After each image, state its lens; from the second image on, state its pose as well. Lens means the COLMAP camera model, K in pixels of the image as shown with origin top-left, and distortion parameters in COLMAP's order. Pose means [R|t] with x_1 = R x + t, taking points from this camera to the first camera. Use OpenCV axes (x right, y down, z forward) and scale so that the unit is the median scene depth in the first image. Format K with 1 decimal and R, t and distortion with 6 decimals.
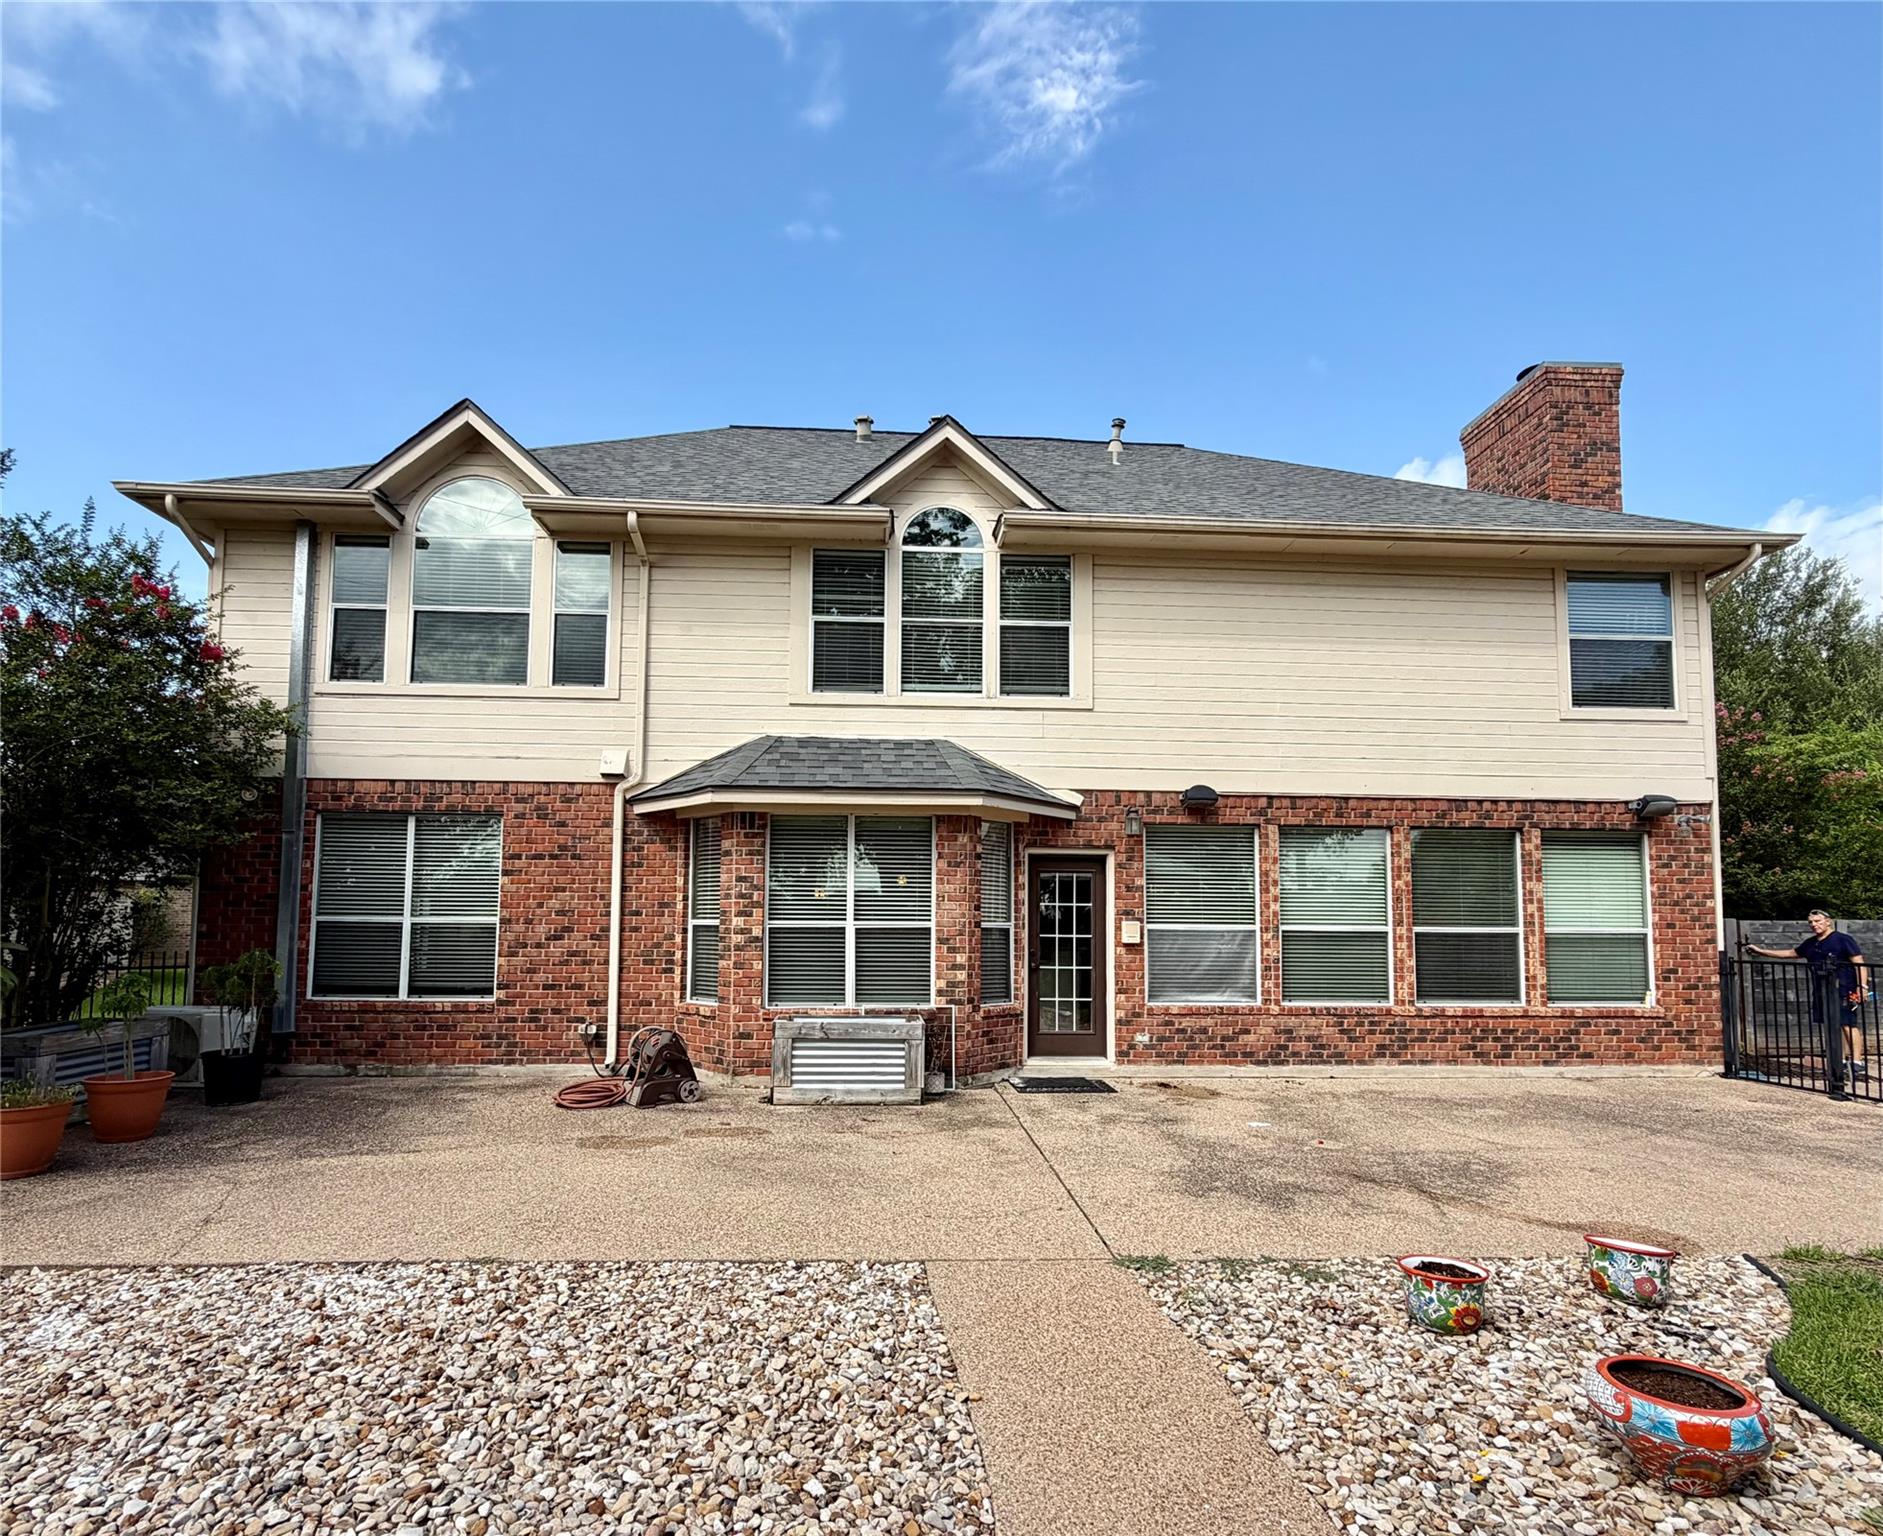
lens RADIAL K [[936.7, 0, 932.2], [0, 936.7, 853.8], [0, 0, 1]] dist [0.001407, -0.000017]
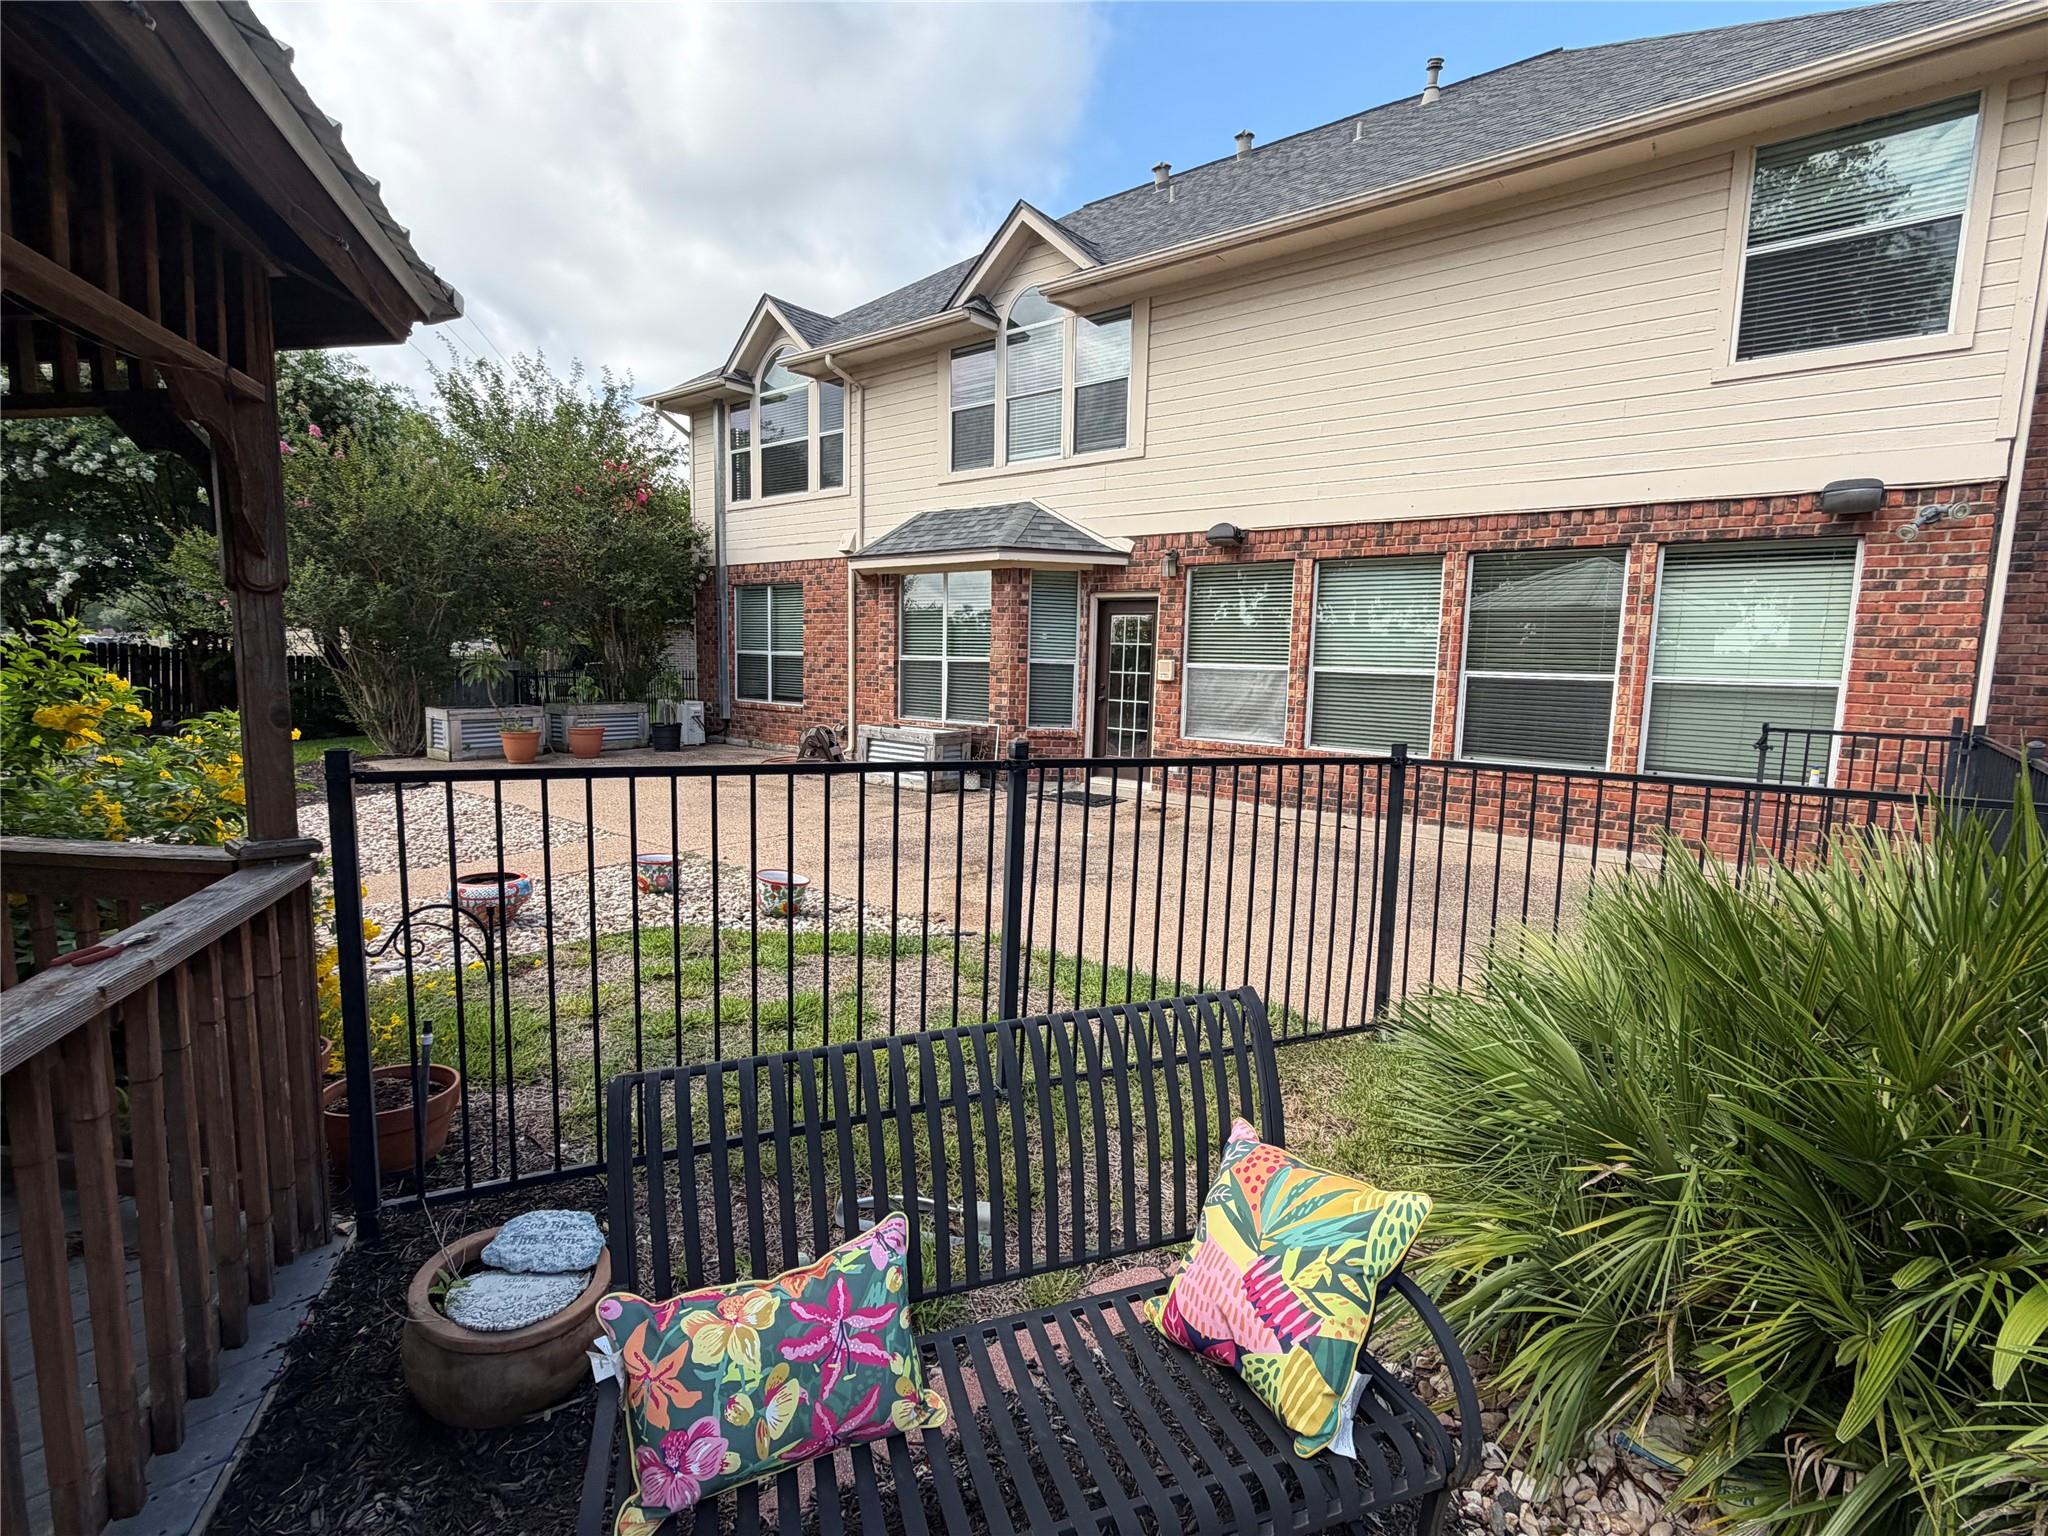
lens RADIAL K [[952.2, 0, 1023.4], [0, 952.2, 770.0], [0, 0, 1]] dist [0.001110, -0.000578]
pose [[0.741507, 0.088854, -0.665036, 0.809072], [0.026772, 0.986484, 0.161653, 0.015950], [0.670411, -0.137671, 0.729106, 0.083164]]
